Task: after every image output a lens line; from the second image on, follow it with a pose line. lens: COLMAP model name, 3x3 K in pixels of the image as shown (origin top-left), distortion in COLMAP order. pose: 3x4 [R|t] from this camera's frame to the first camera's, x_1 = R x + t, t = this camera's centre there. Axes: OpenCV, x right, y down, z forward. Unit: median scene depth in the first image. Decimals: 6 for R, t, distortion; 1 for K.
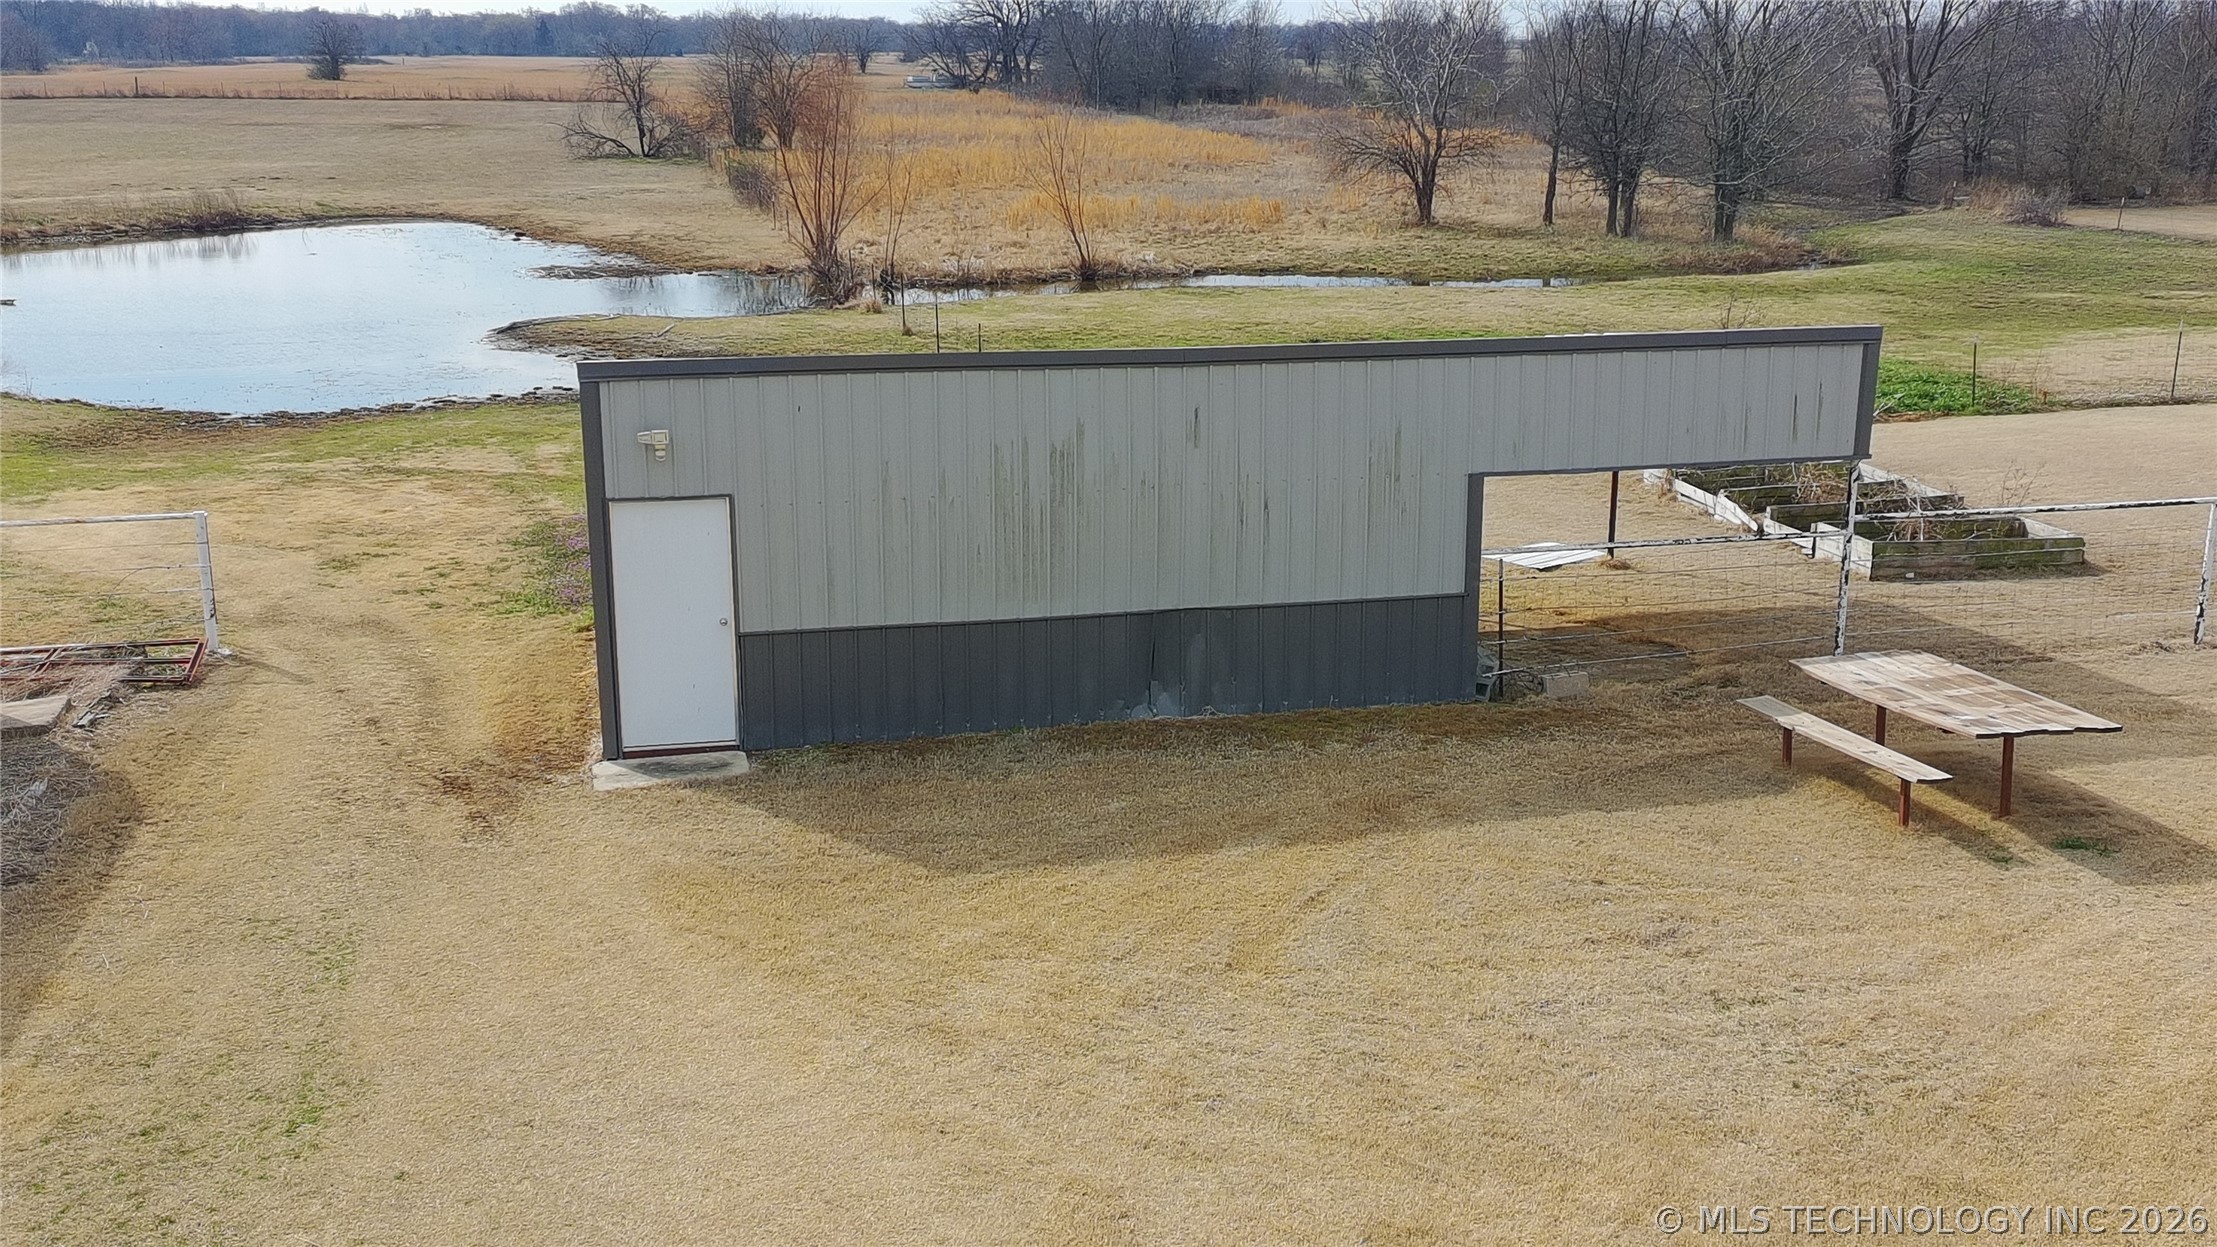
lens RADIAL K [[2195.3, 0, 1109.5], [0, 2195.3, 622.5], [0, 0, 1]] dist [0.055748, 0.000000]
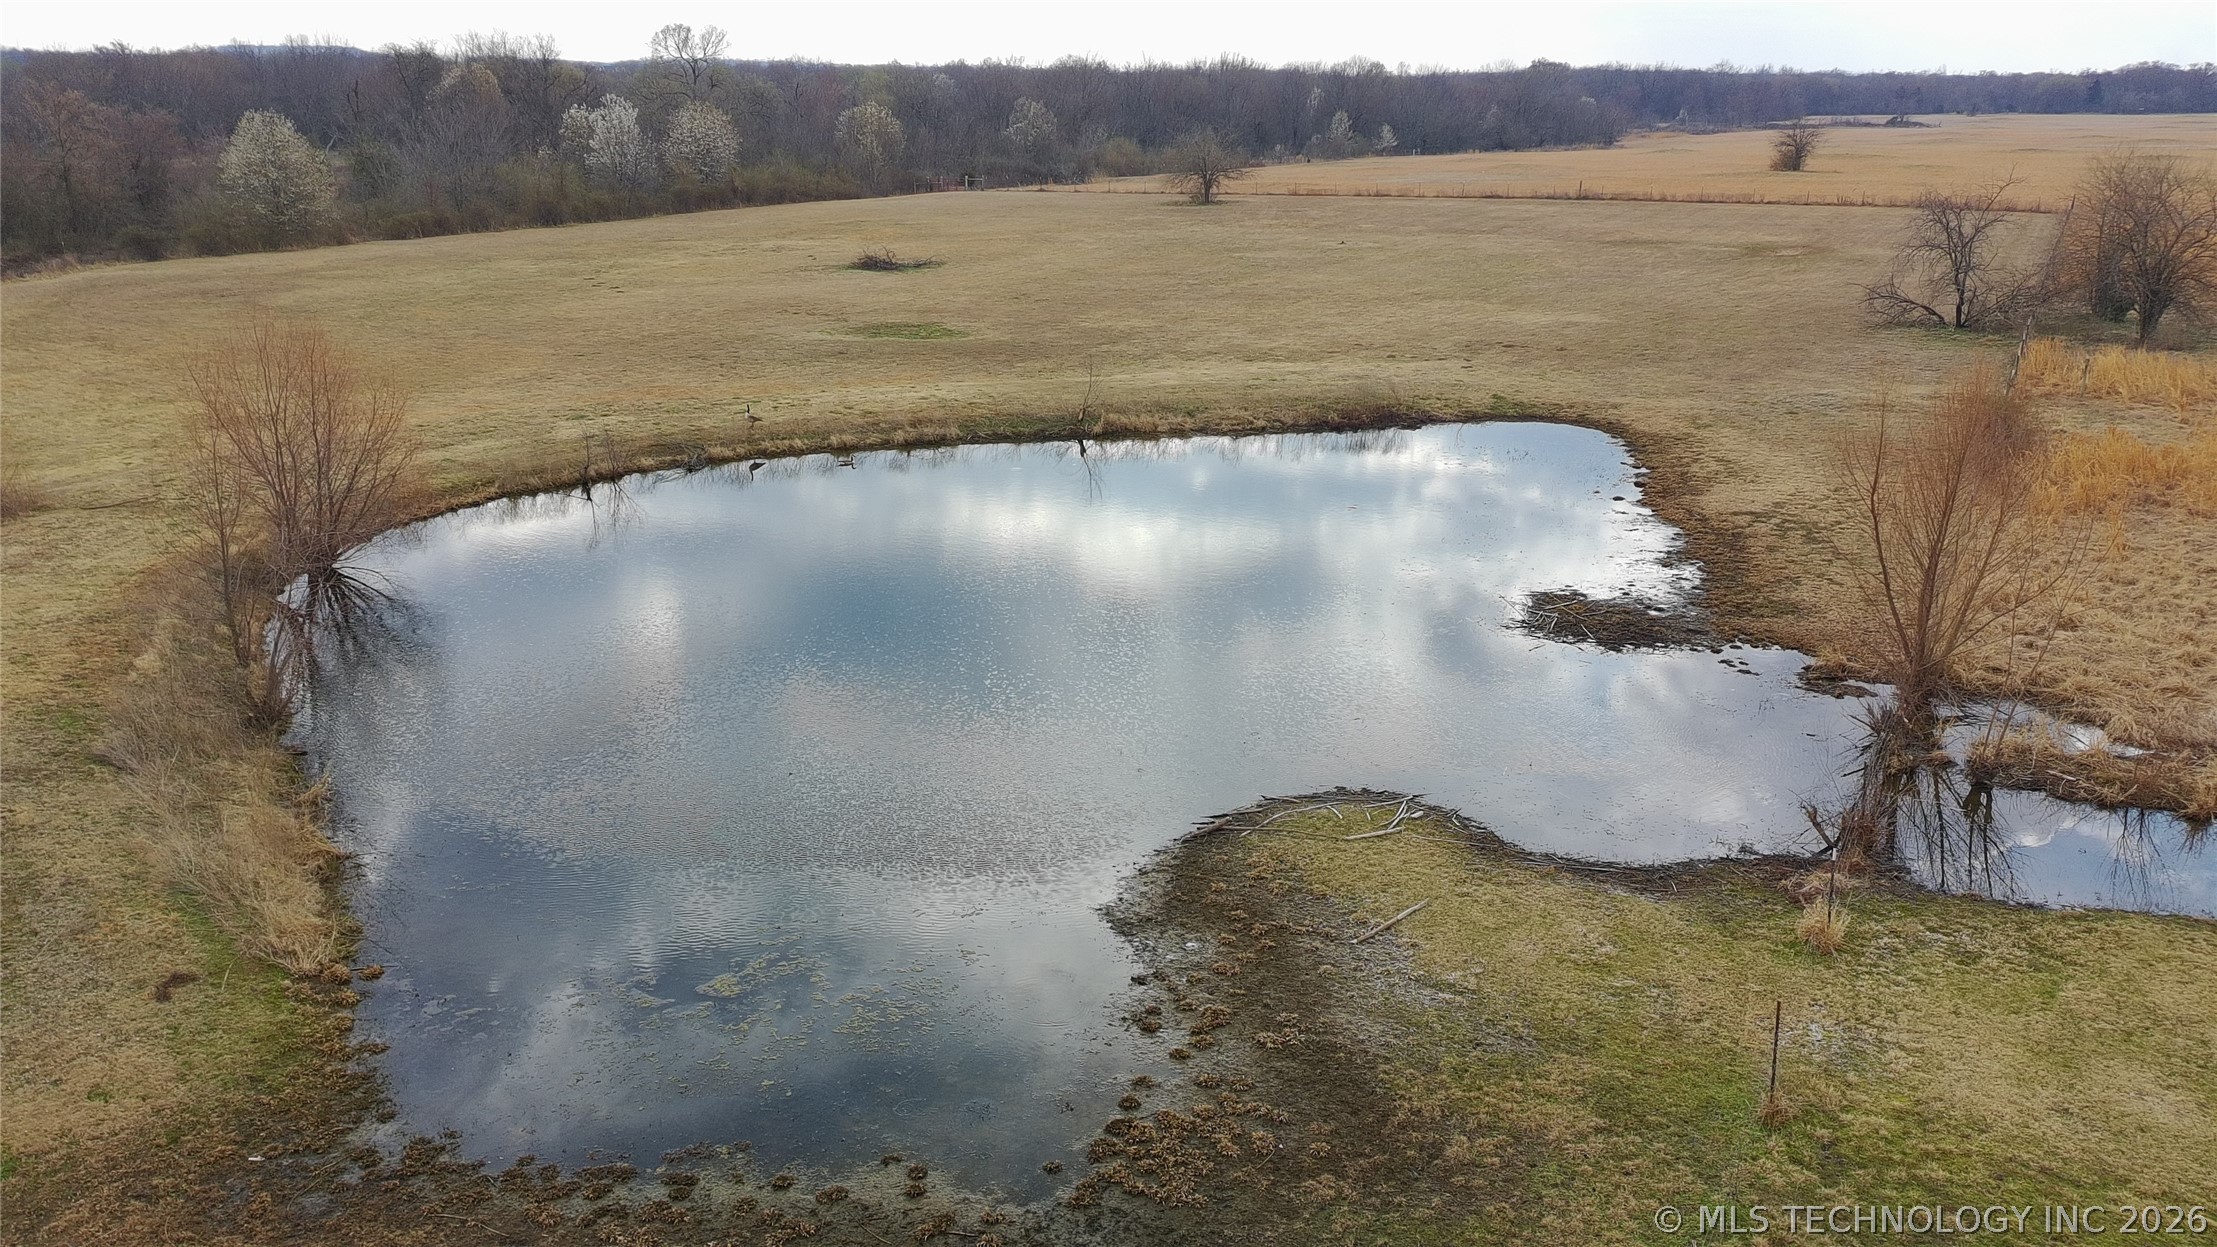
lens RADIAL K [[1699.7, 0, 1112.4], [0, 1699.7, 631.1], [0, 0, 1]] dist [0.068273, -0.056269]
pose [[0.730900, 0.204462, -0.651138, 0.051369], [-0.173019, 0.978413, 0.113016, -0.509960], [0.660189, 0.030056, 0.750498, 1.243491]]
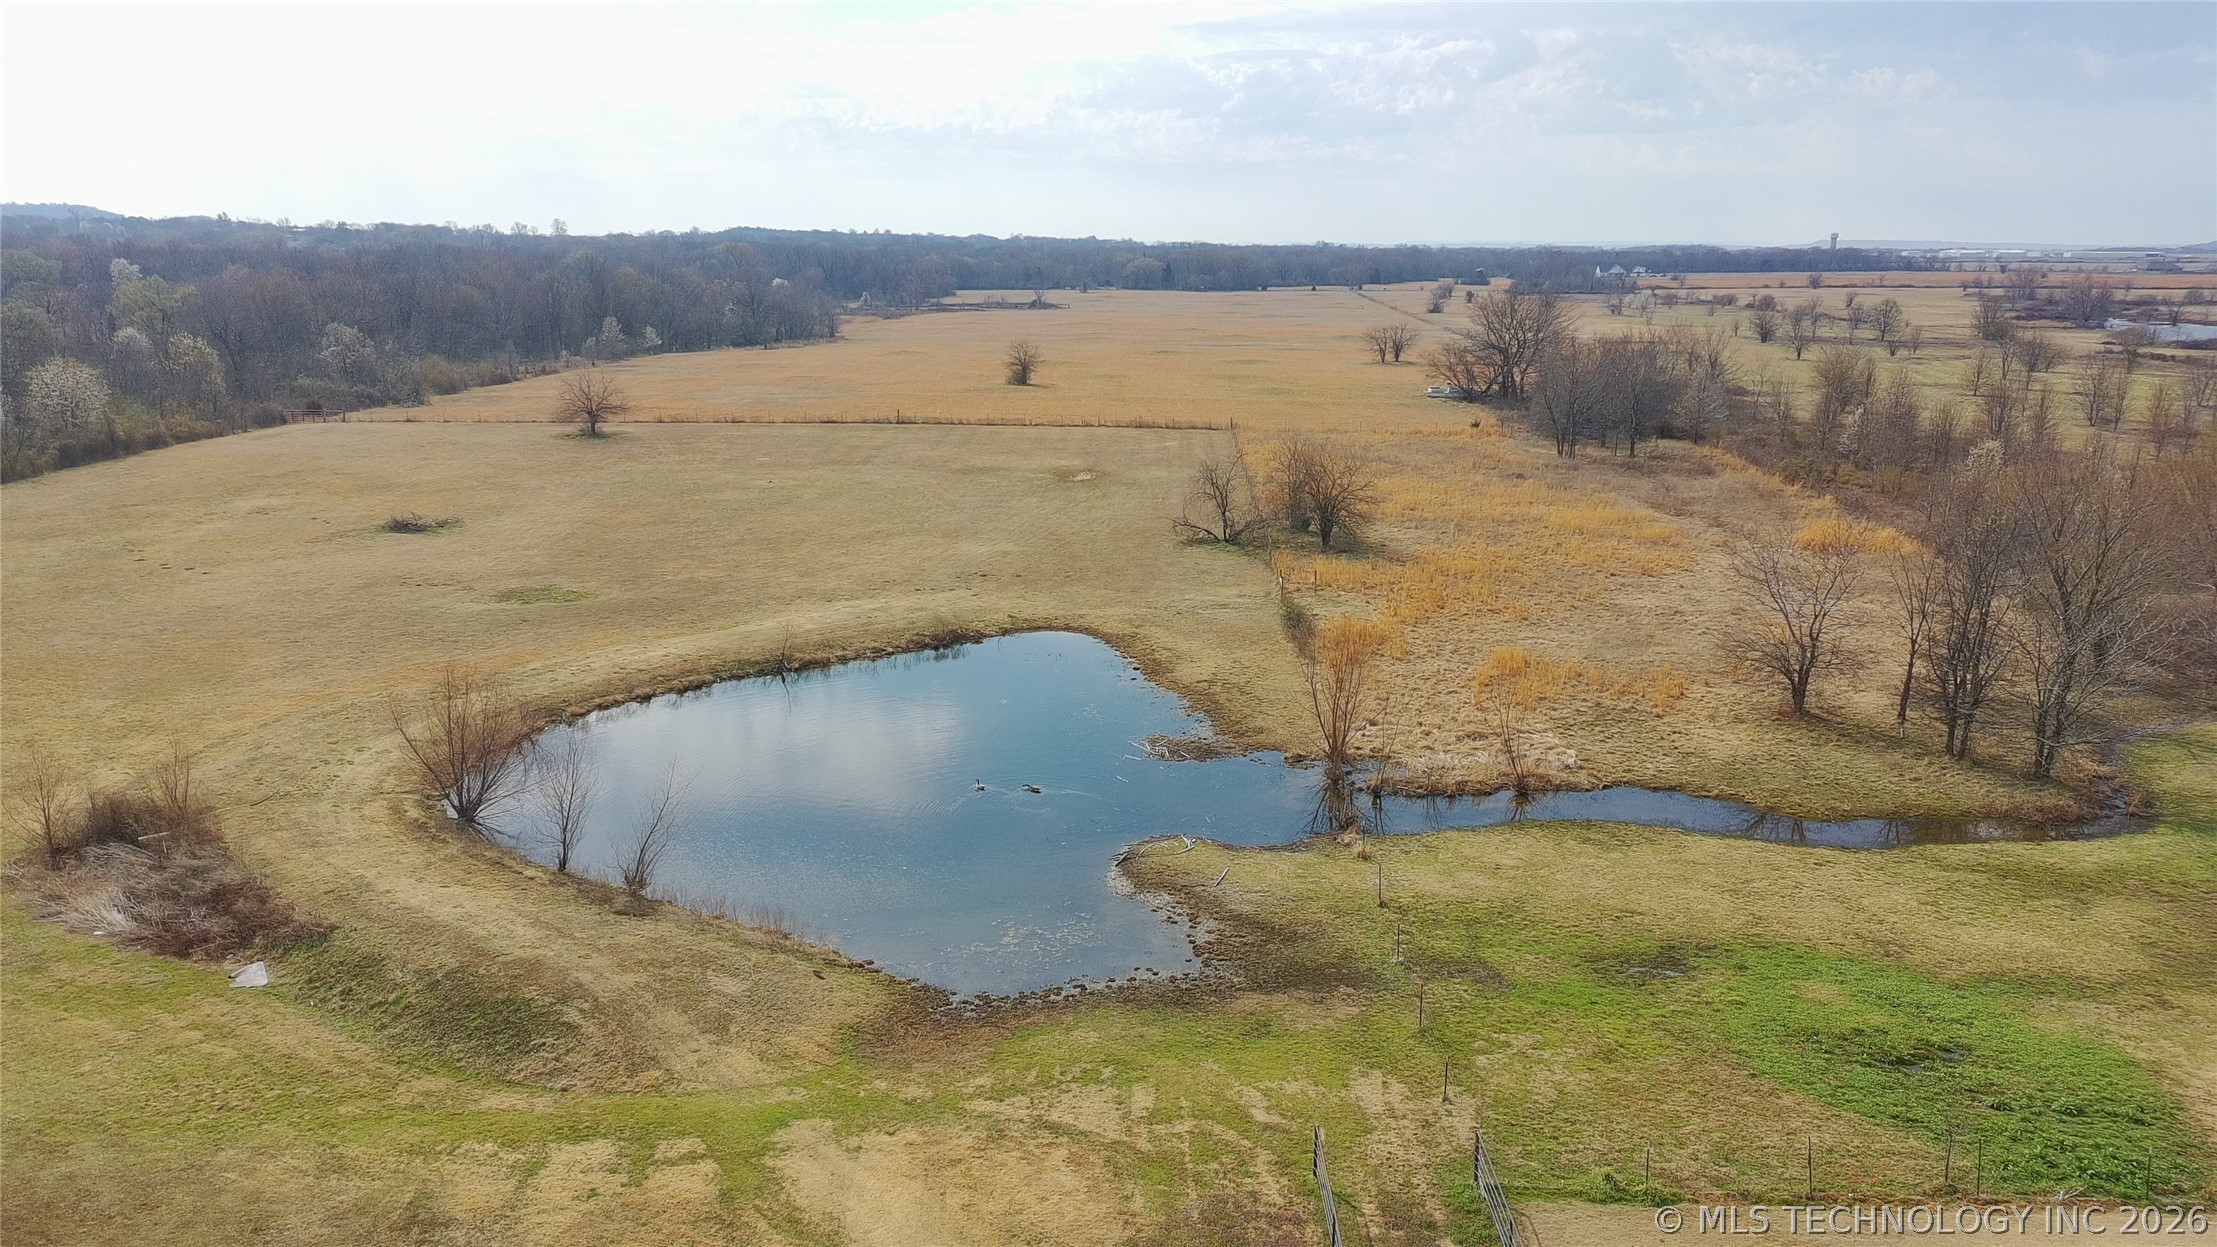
lens RADIAL K [[1699.7, 0, 1105.7], [0, 1699.7, 616.3], [0, 0, 1]] dist [0.068273, -0.056269]
pose [[0.961491, 0.063895, -0.267307, 0.048615], [-0.074956, 0.996693, -0.031369, -0.552361], [0.264419, 0.050198, 0.963101, -0.329118]]
